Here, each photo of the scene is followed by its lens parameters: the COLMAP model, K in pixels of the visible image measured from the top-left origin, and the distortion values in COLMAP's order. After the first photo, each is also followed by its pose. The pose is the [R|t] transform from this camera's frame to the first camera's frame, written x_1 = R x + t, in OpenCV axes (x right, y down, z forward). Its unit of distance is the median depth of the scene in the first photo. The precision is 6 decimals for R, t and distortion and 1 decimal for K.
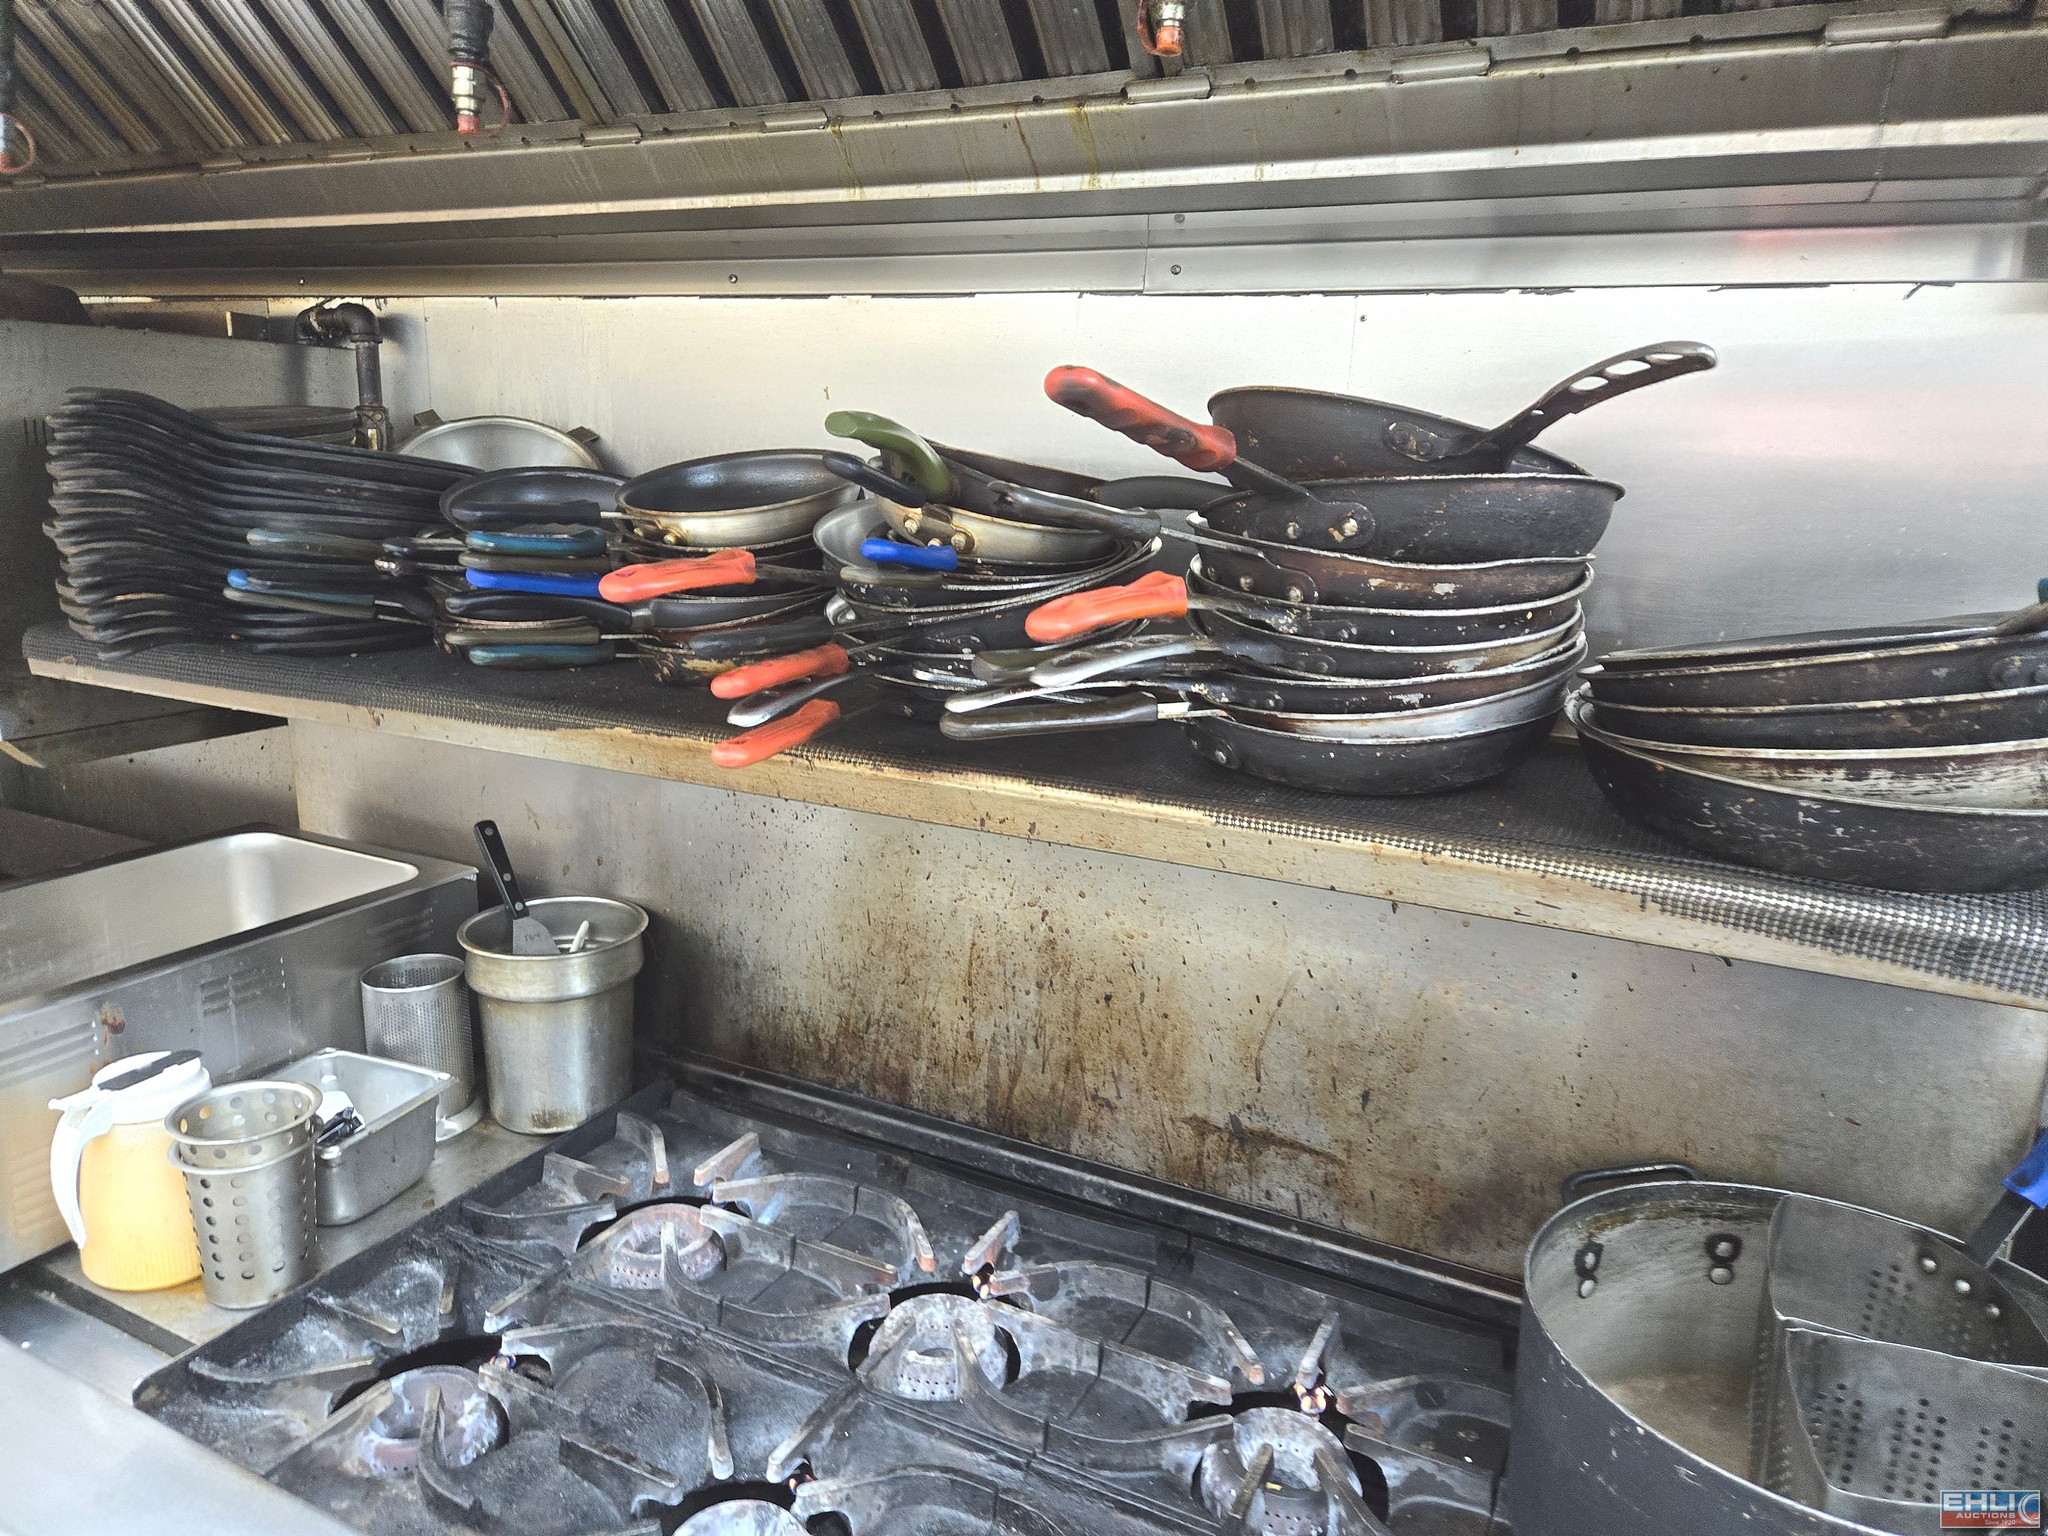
lens RADIAL K [[1364.8, 0, 1024.0], [0, 1364.8, 768.0], [0, 0, 1]] dist [0.065966, -0.059307]
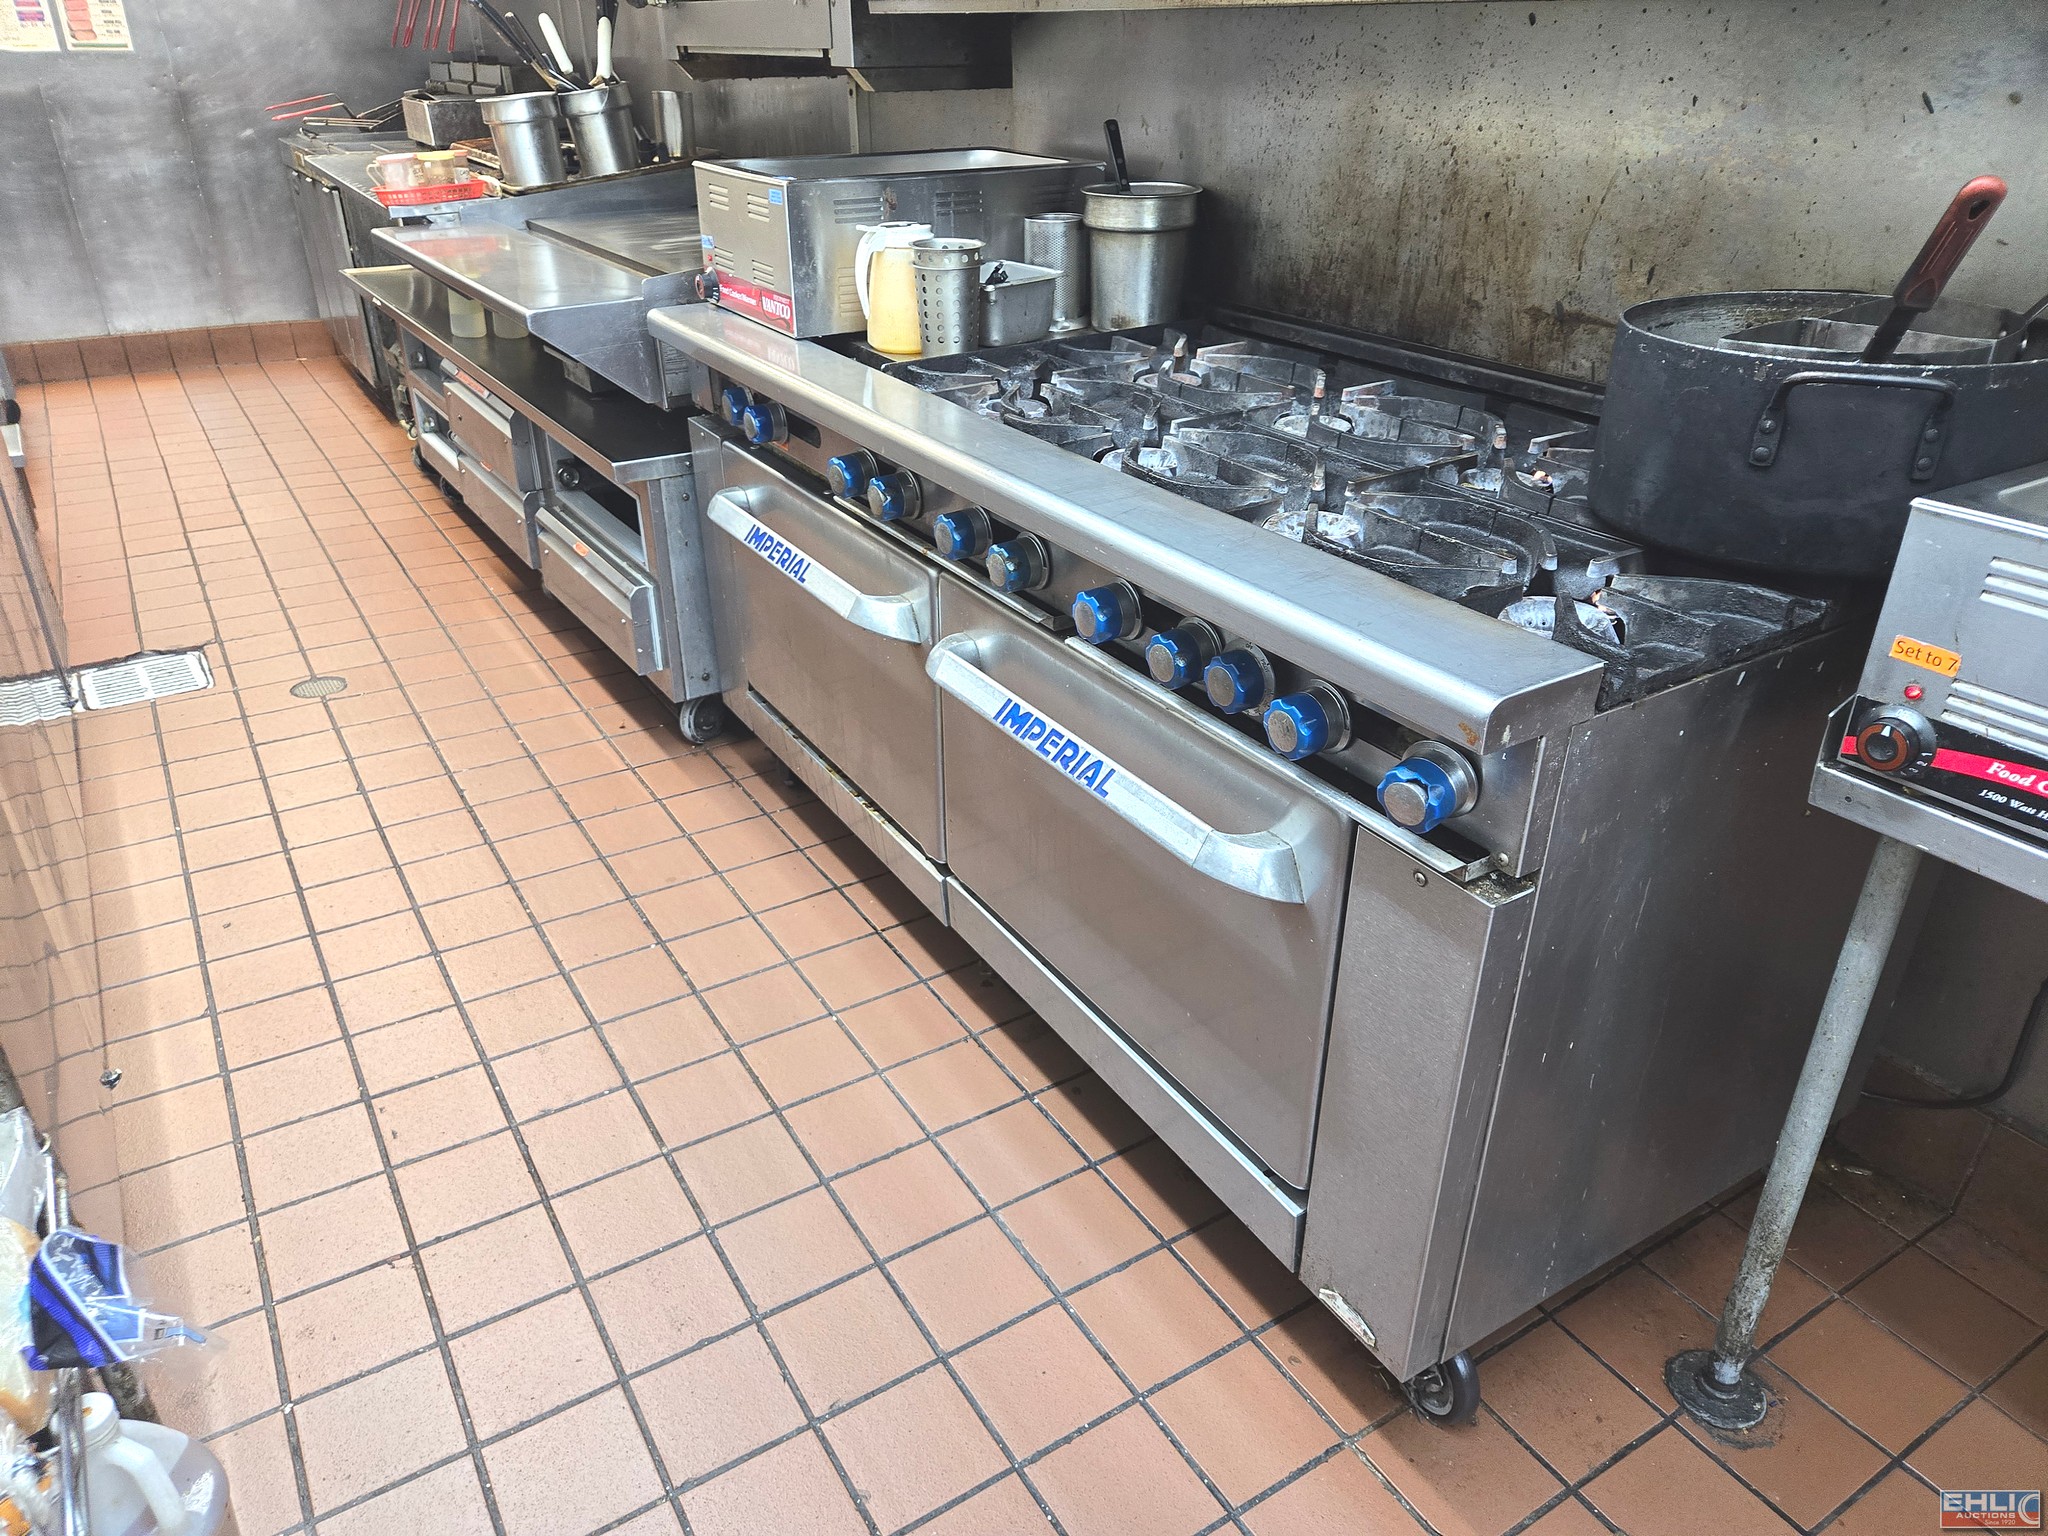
lens RADIAL K [[1364.8, 0, 1024.0], [0, 1364.8, 768.0], [0, 0, 1]] dist [0.065966, -0.059307]
pose [[0.855534, 0.215651, -0.470698, 0.419211], [-0.090034, 0.957243, 0.274917, 0.347963], [0.509859, -0.192822, 0.838370, -0.461343]]
